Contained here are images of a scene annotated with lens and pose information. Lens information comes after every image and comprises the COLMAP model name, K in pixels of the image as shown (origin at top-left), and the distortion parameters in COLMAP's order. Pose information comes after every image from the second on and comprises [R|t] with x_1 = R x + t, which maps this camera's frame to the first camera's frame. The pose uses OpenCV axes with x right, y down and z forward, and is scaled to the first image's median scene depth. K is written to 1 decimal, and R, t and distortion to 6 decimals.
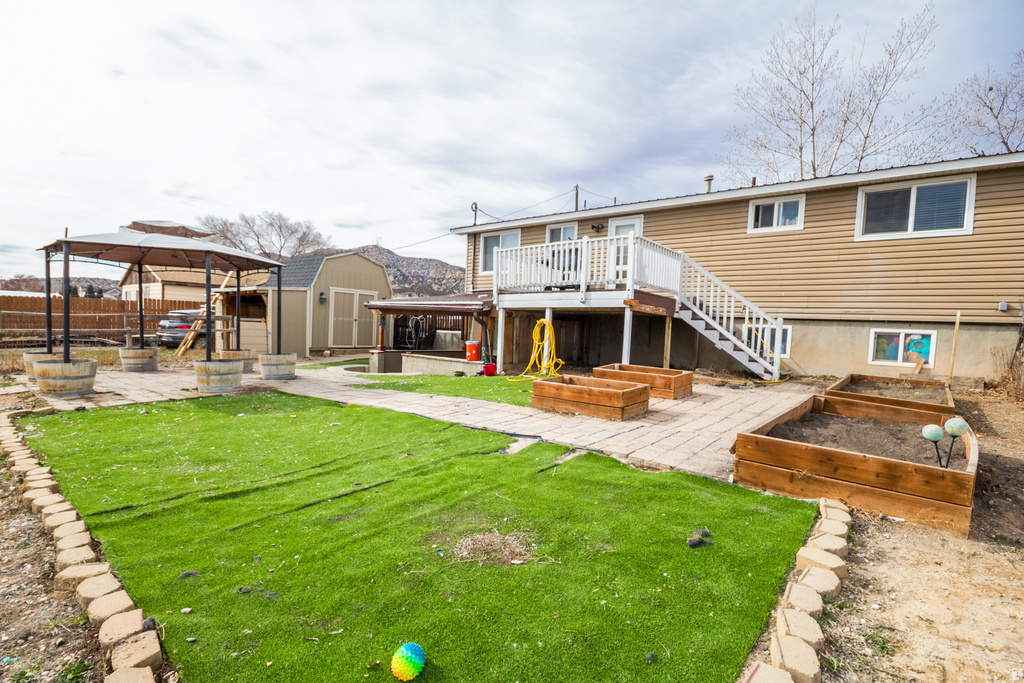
lens RADIAL K [[498.5, 0, 509.0], [0, 498.5, 341.1], [0, 0, 1]] dist [-0.006731, -0.001829]
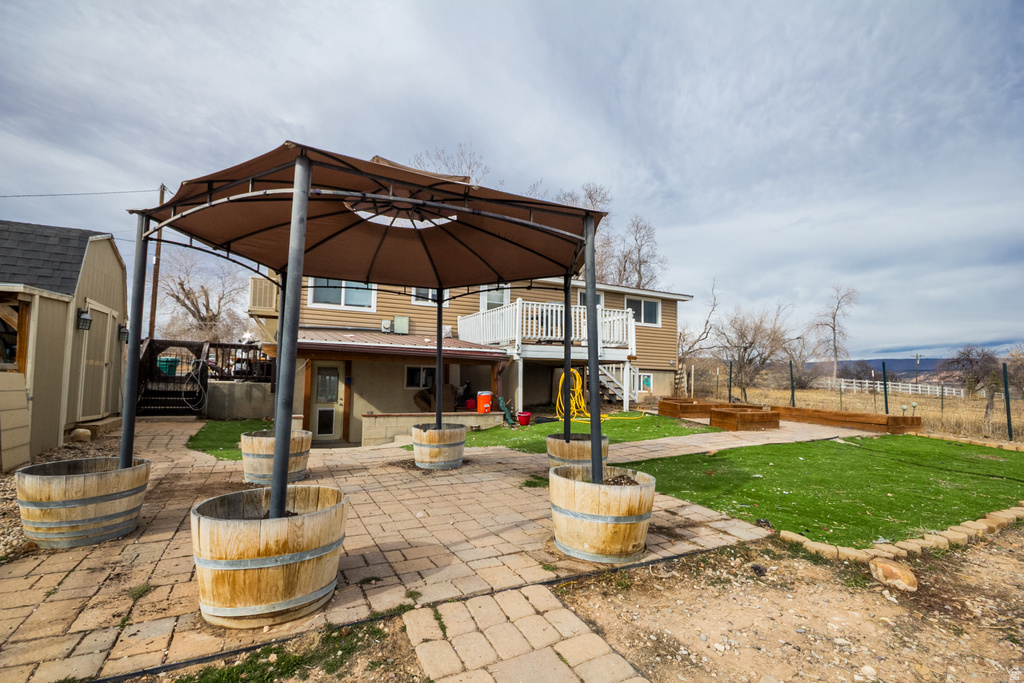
lens RADIAL K [[478.6, 0, 513.4], [0, 478.6, 351.0], [0, 0, 1]] dist [0.019491, -0.000587]
pose [[0.383934, 0.028657, 0.922916, -0.243541], [0.025672, 0.998801, -0.041693, -0.009885], [-0.923004, 0.039701, 0.382738, 0.165257]]
